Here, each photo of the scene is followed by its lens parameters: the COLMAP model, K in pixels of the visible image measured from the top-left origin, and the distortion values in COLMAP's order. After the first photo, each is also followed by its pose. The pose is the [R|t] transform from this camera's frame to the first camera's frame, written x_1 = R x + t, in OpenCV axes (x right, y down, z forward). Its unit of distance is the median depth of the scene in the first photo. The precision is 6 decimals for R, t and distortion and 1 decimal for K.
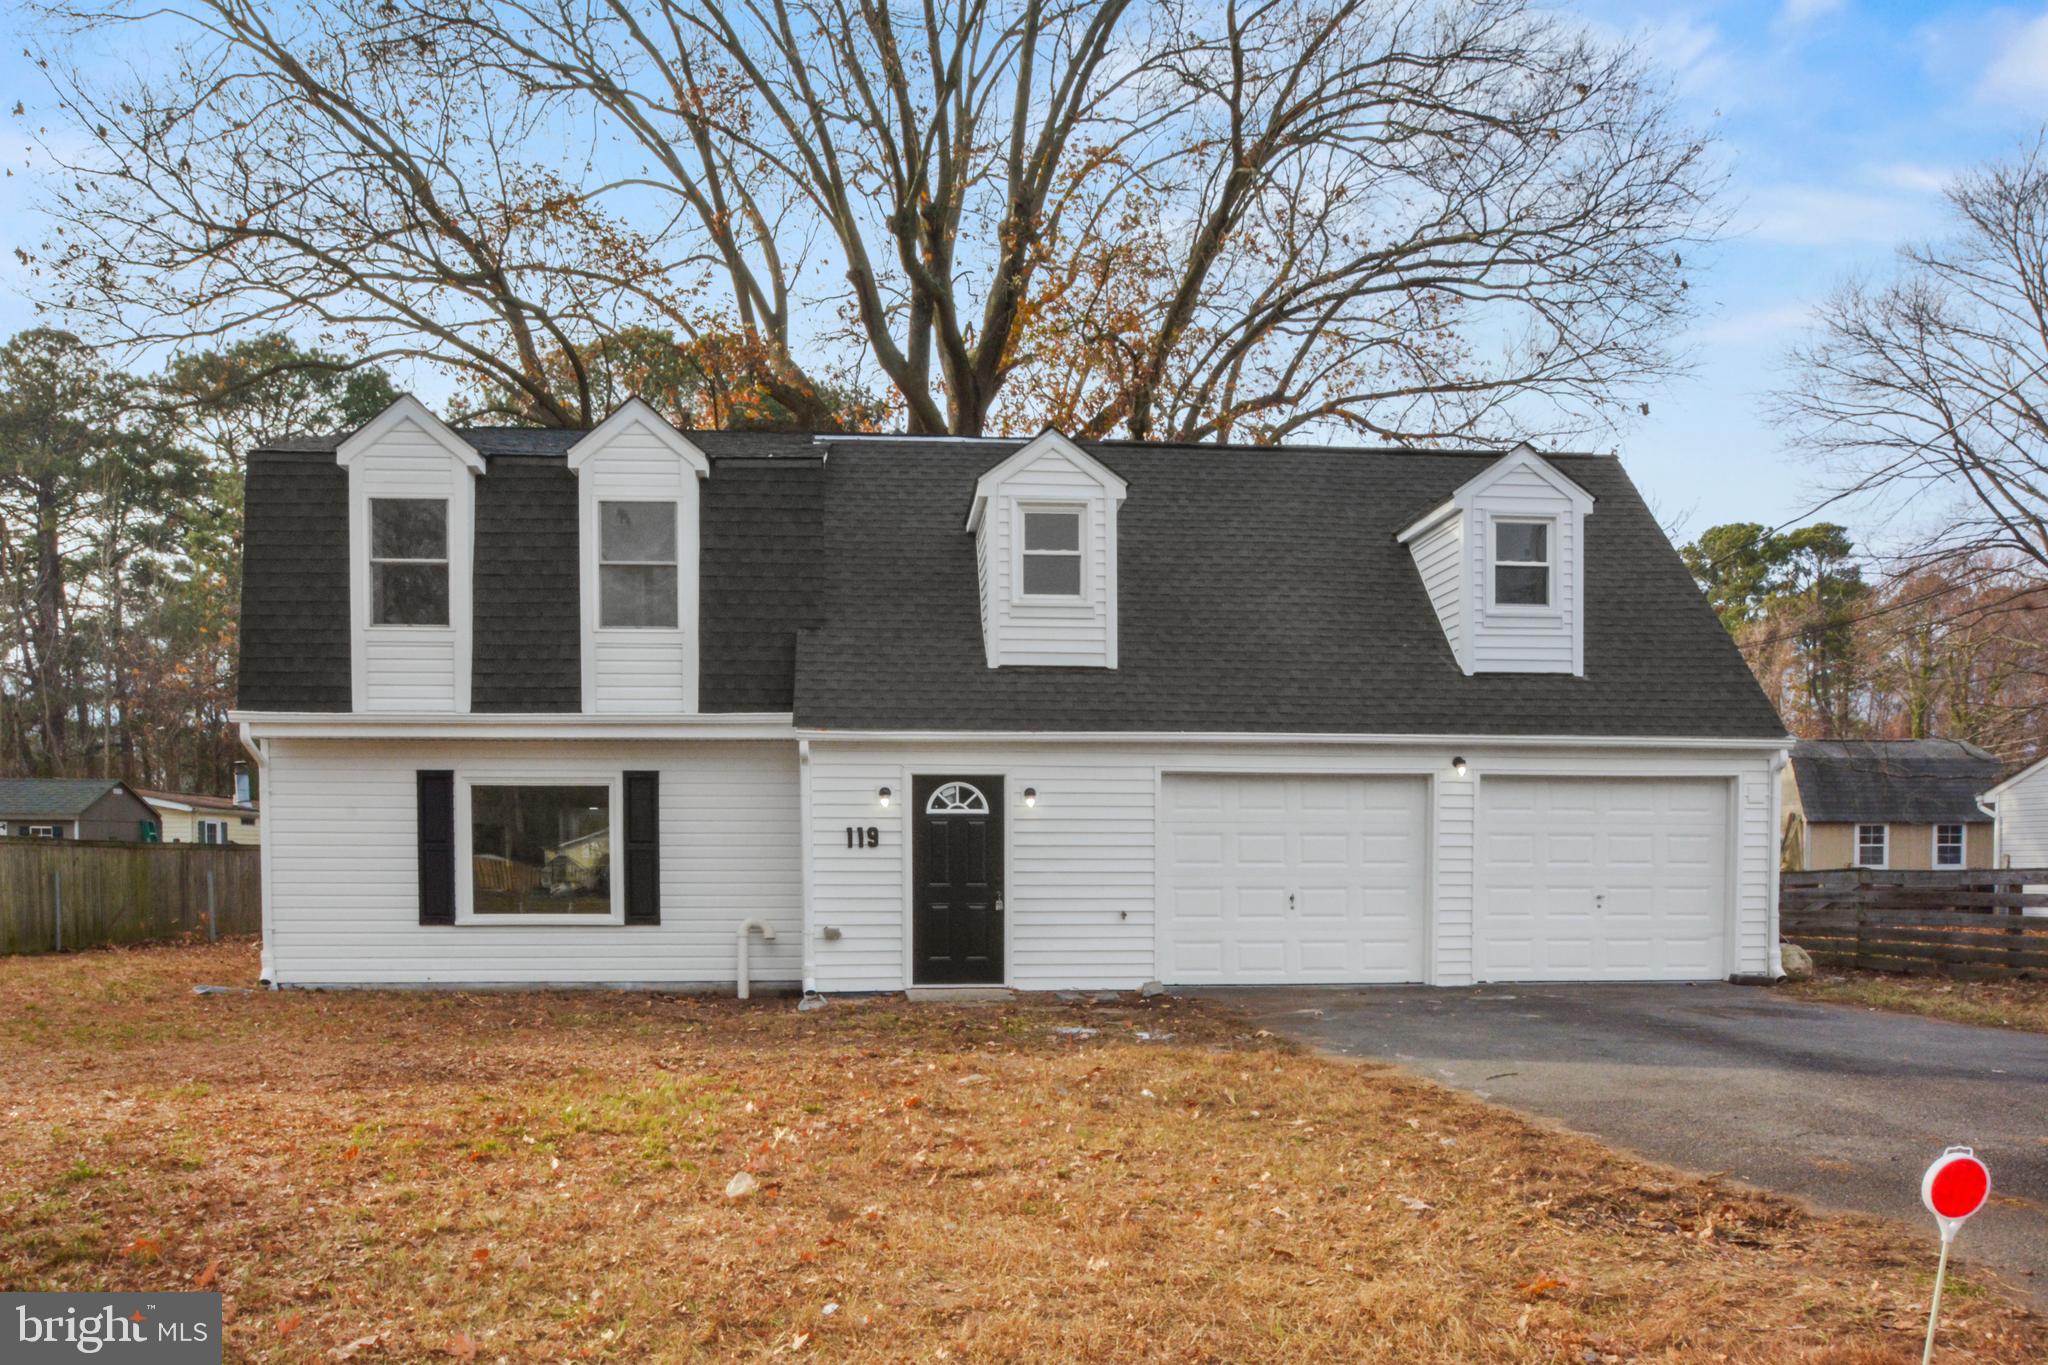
lens RADIAL K [[997.6, 0, 1024.5], [0, 997.6, 689.9], [0, 0, 1]] dist [-0.002411, -0.000066]
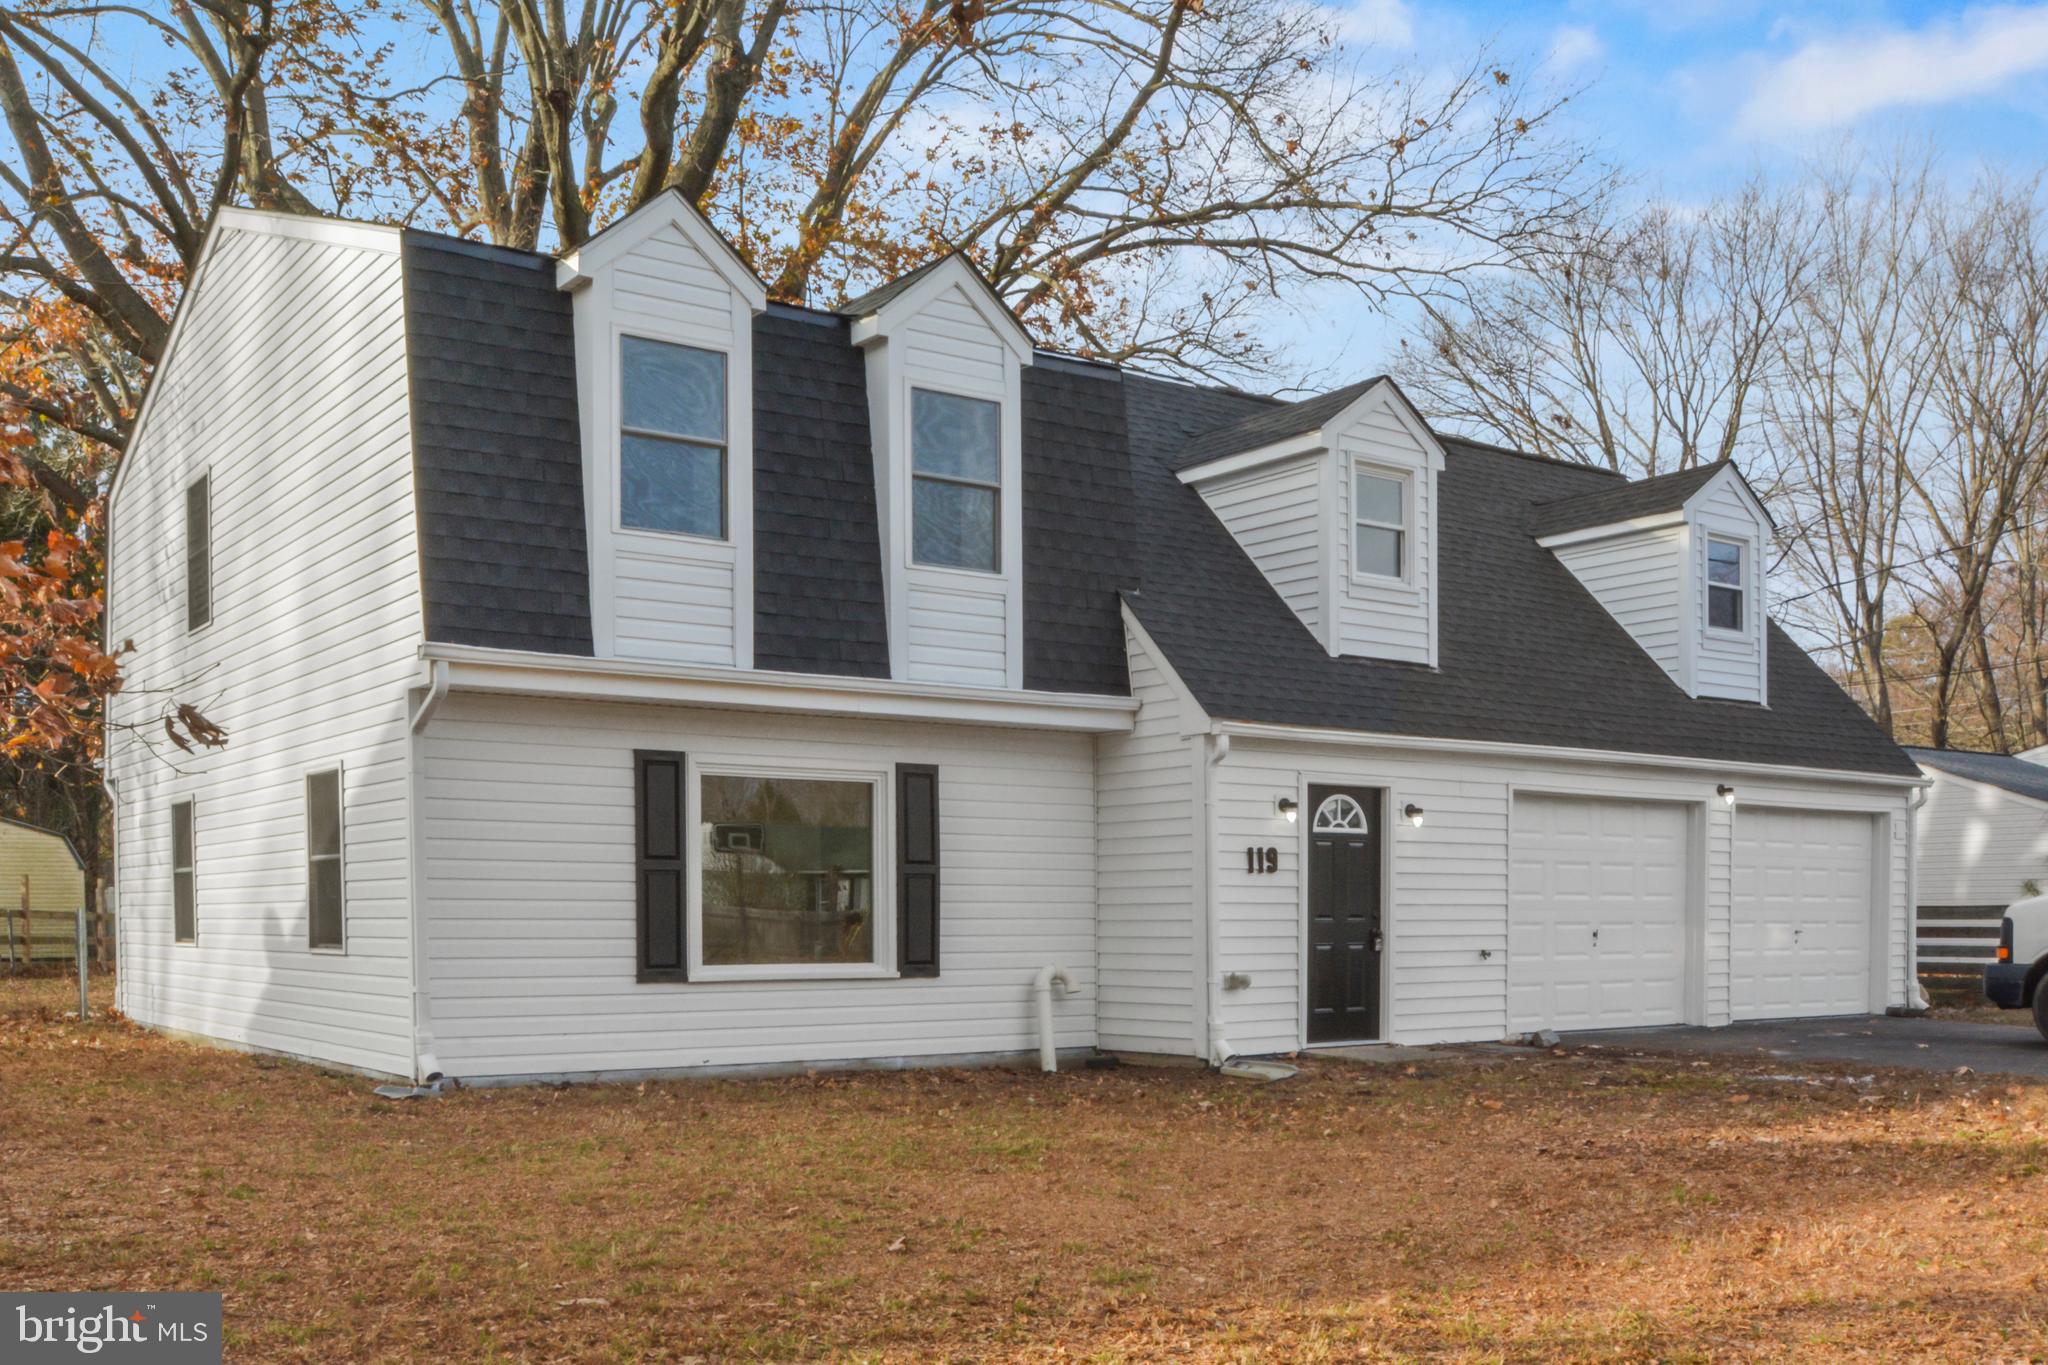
lens RADIAL K [[1247.0, 0, 1023.8], [0, 1247.0, 679.1], [0, 0, 1]] dist [-0.000015, -0.000658]
pose [[0.934757, 0.065128, 0.349267, -0.658211], [-0.064287, 0.997833, -0.014011, 0.028410], [-0.349423, -0.009357, 0.936918, 0.130556]]
